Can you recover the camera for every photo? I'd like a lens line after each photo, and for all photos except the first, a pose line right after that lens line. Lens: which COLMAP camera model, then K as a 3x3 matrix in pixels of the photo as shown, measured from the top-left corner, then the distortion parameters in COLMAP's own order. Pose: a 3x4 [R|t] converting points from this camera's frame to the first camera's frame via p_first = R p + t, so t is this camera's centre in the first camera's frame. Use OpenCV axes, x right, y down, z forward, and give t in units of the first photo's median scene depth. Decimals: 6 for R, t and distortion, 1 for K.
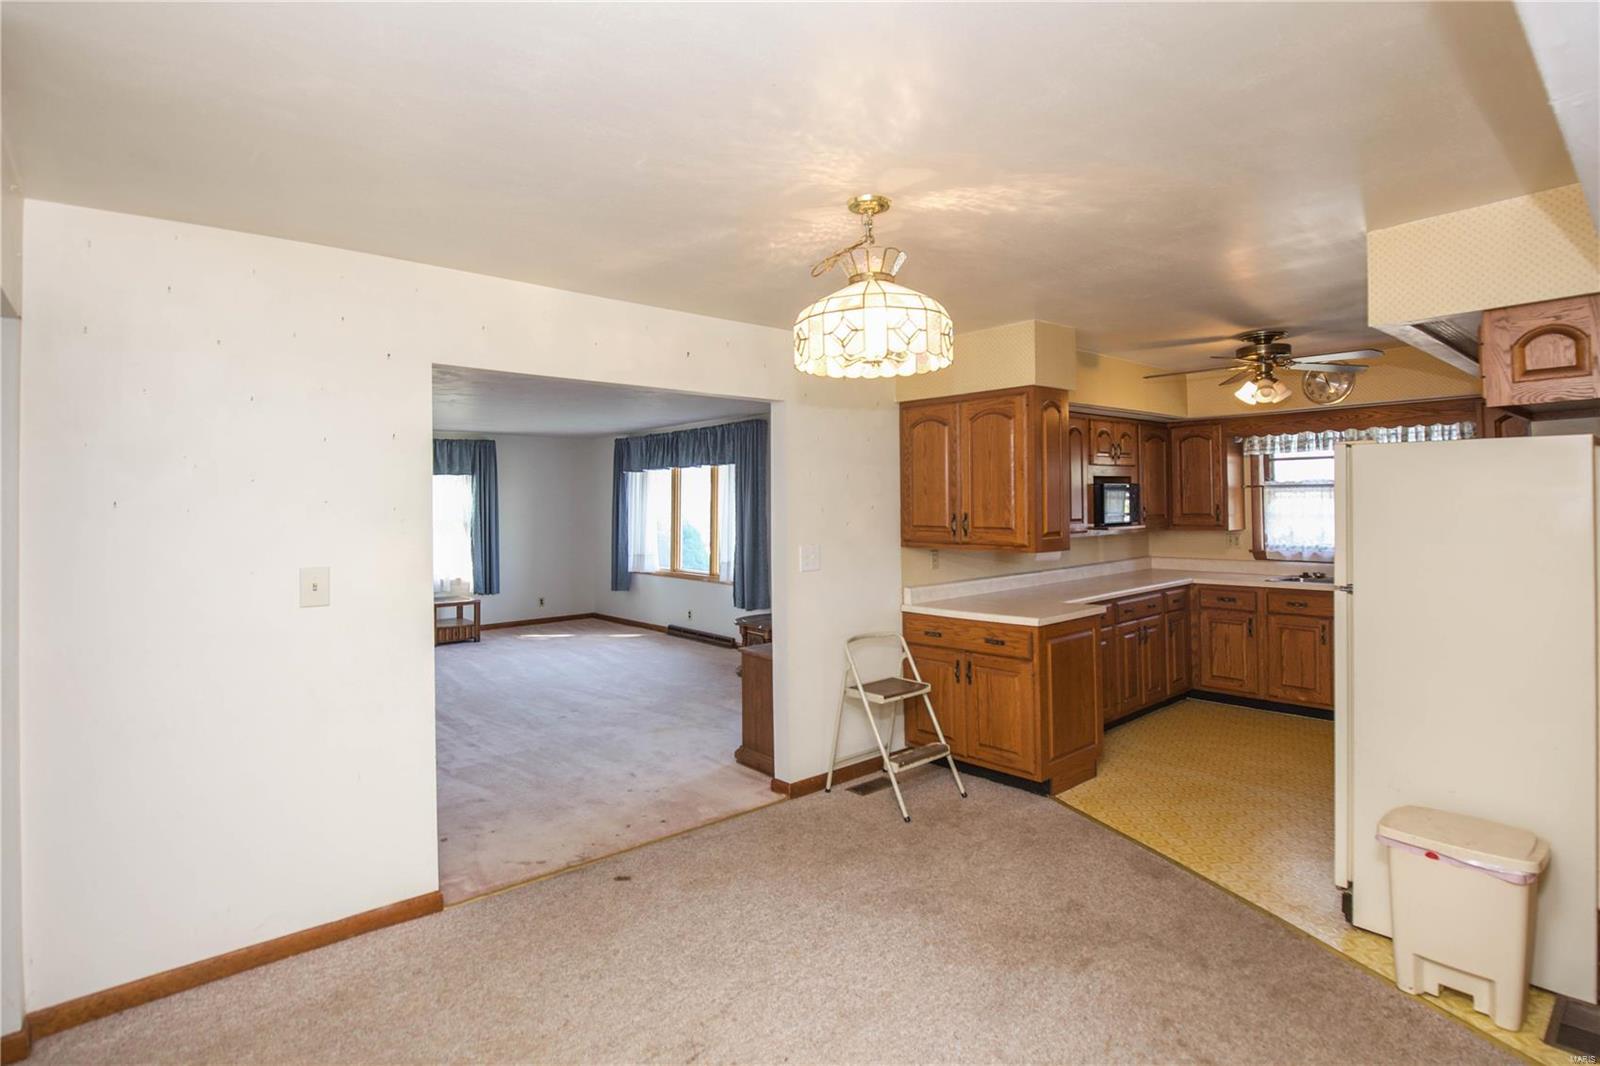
lens RADIAL K [[769.0, 0, 813.4], [0, 769.0, 510.7], [0, 0, 1]] dist [-0.024923, 0.000137]
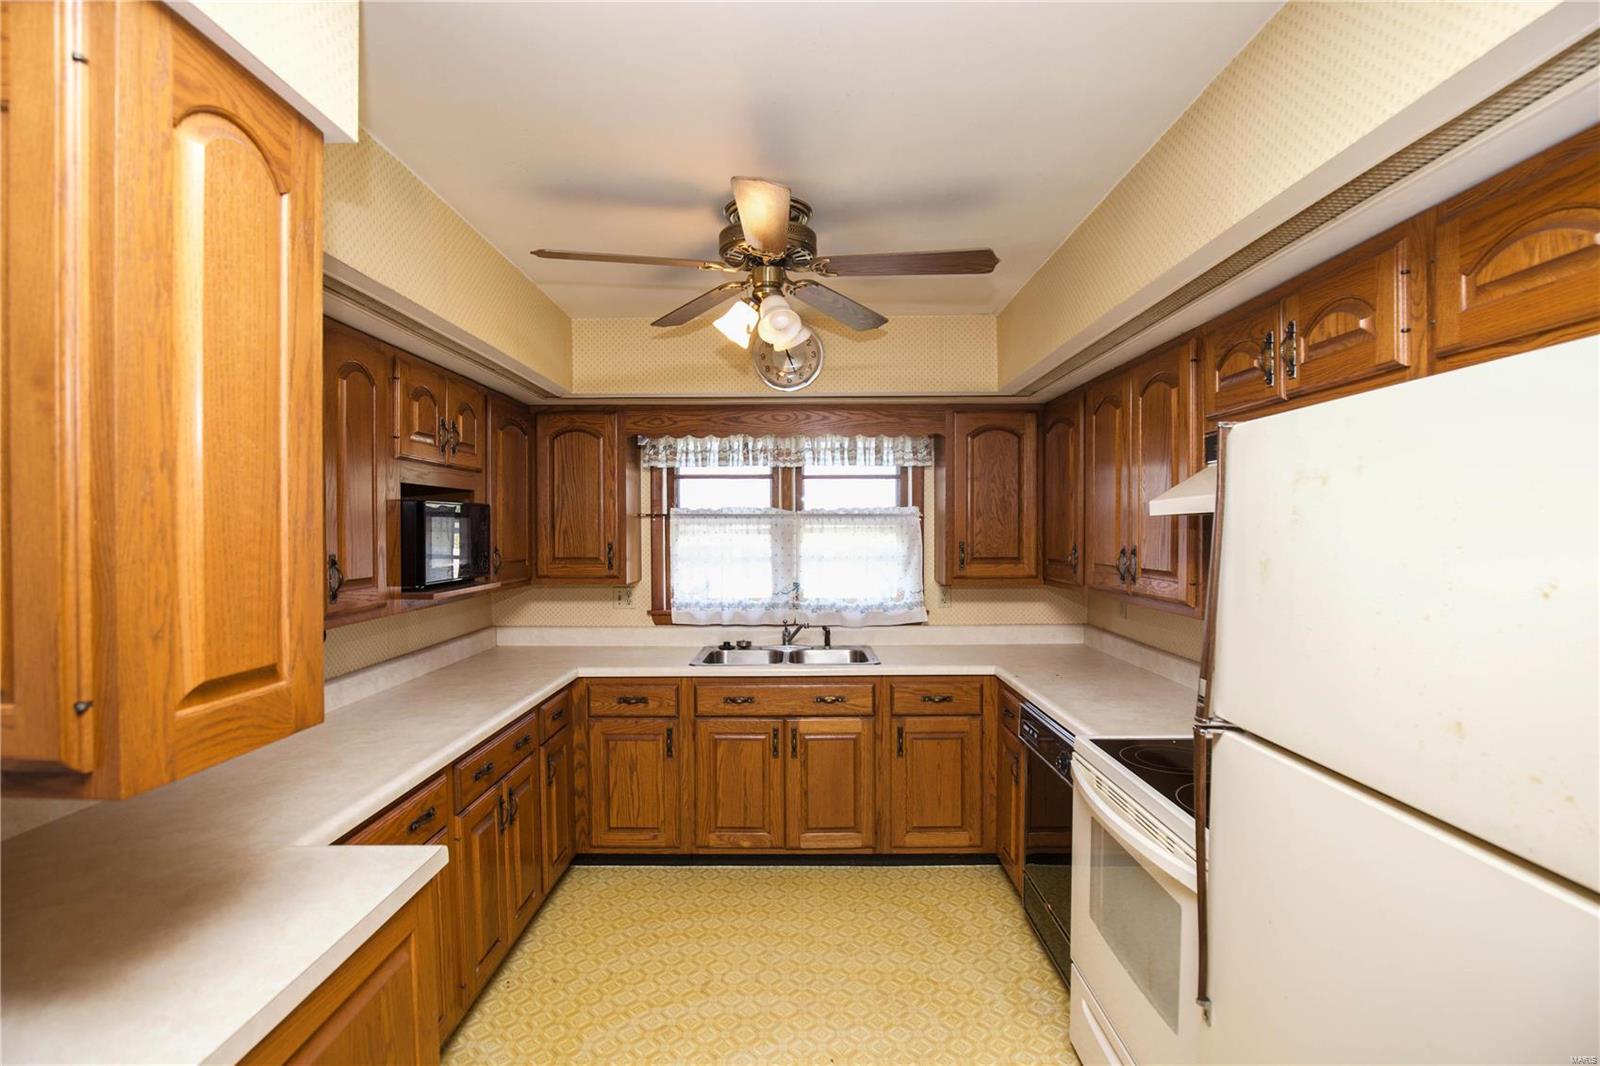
lens RADIAL K [[764.3, 0, 800.0], [0, 764.3, 533.0], [0, 0, 1]] dist [-0.003567, 0.000001]
pose [[0.663855, 0.008103, 0.747818, 0.172005], [0.000290, 0.999938, -0.011092, -0.009358], [-0.747861, 0.007580, 0.663812, 0.488763]]
